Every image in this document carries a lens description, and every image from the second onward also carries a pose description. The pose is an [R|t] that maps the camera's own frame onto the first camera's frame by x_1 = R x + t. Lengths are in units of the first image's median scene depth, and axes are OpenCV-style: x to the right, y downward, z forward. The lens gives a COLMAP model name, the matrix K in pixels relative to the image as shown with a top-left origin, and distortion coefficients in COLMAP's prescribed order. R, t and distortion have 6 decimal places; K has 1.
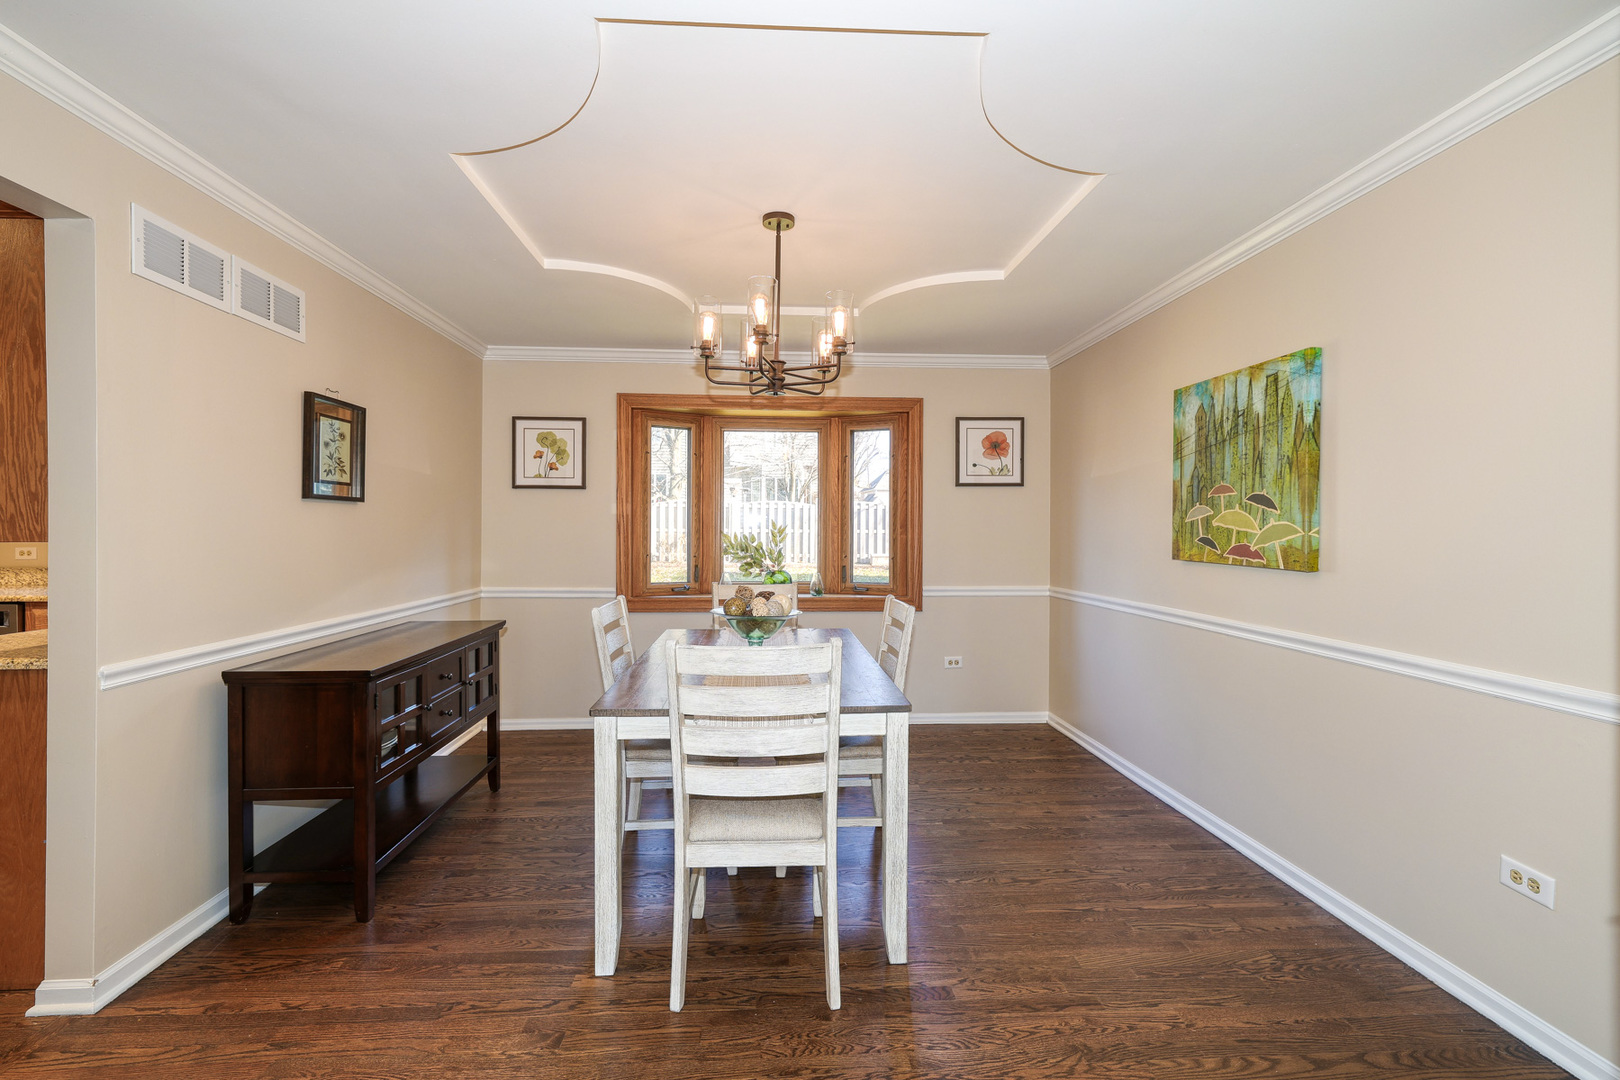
lens RADIAL K [[691.1, 0, 805.2], [0, 691.1, 531.6], [0, 0, 1]] dist [-0.001960, -0.000631]
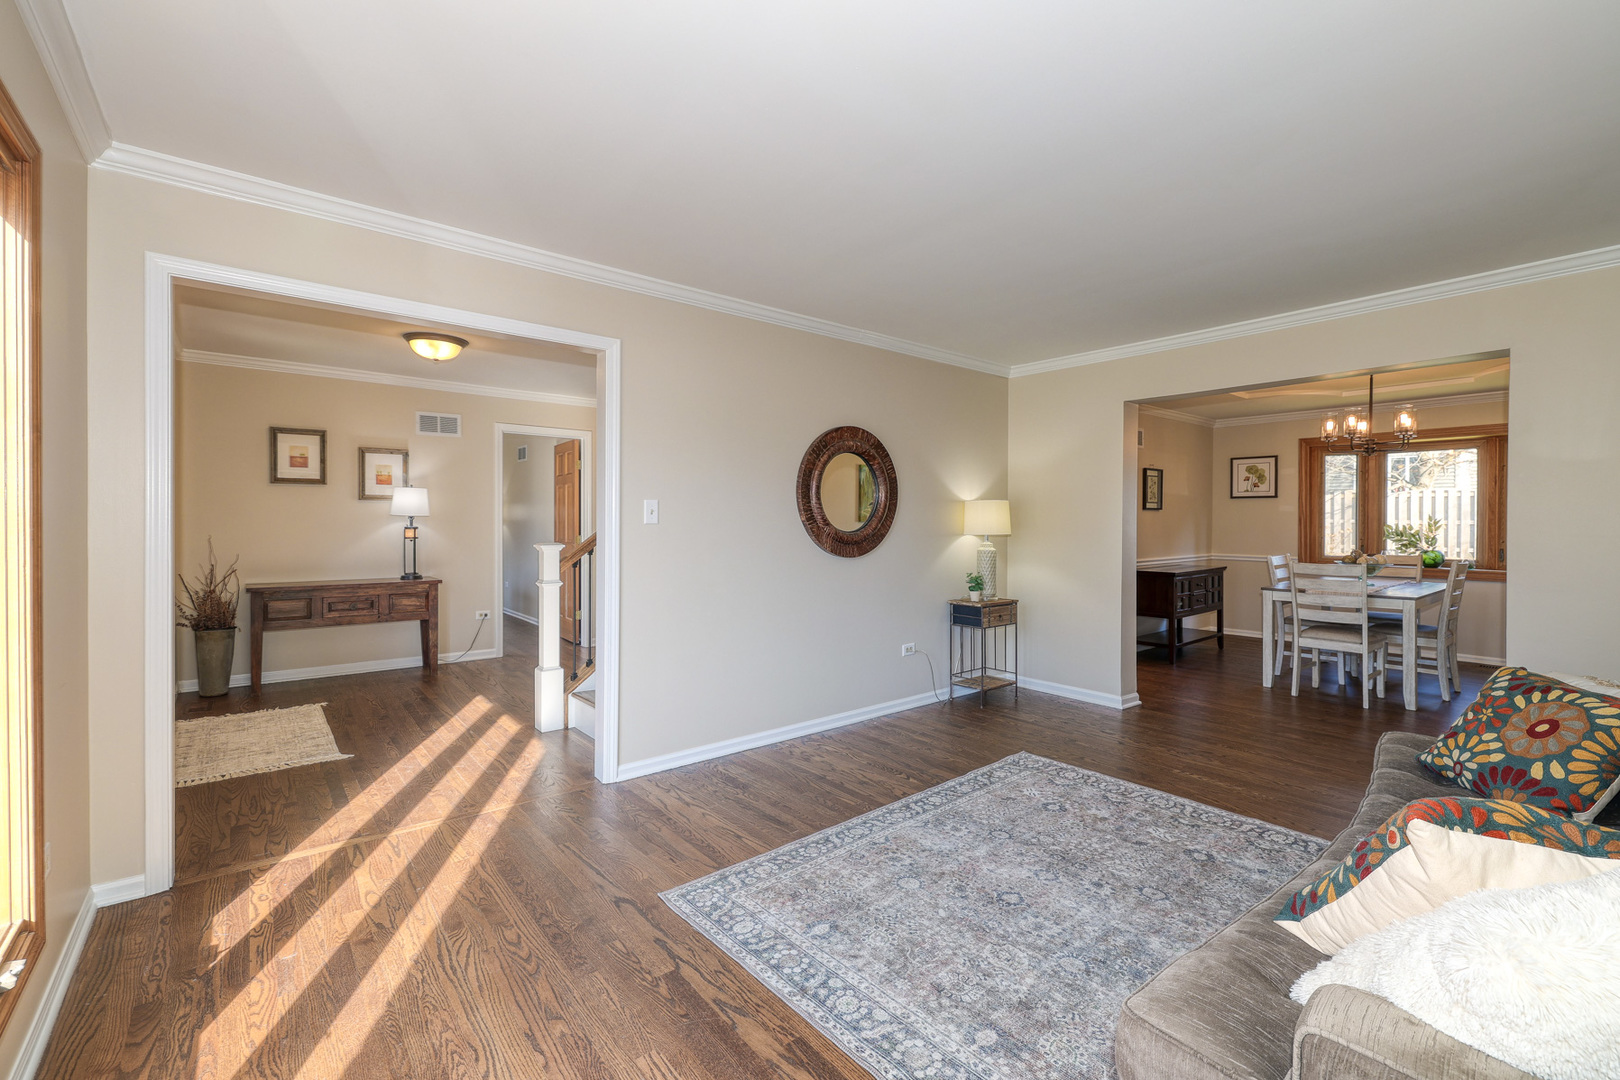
lens RADIAL K [[691.1, 0, 808.0], [0, 691.1, 523.8], [0, 0, 1]] dist [-0.001960, -0.000631]
pose [[0.581889, 0.002478, -0.813265, 0.386048], [-0.001384, 0.999997, 0.002056, 0.000710], [0.813267, -0.000071, 0.581890, -0.912074]]
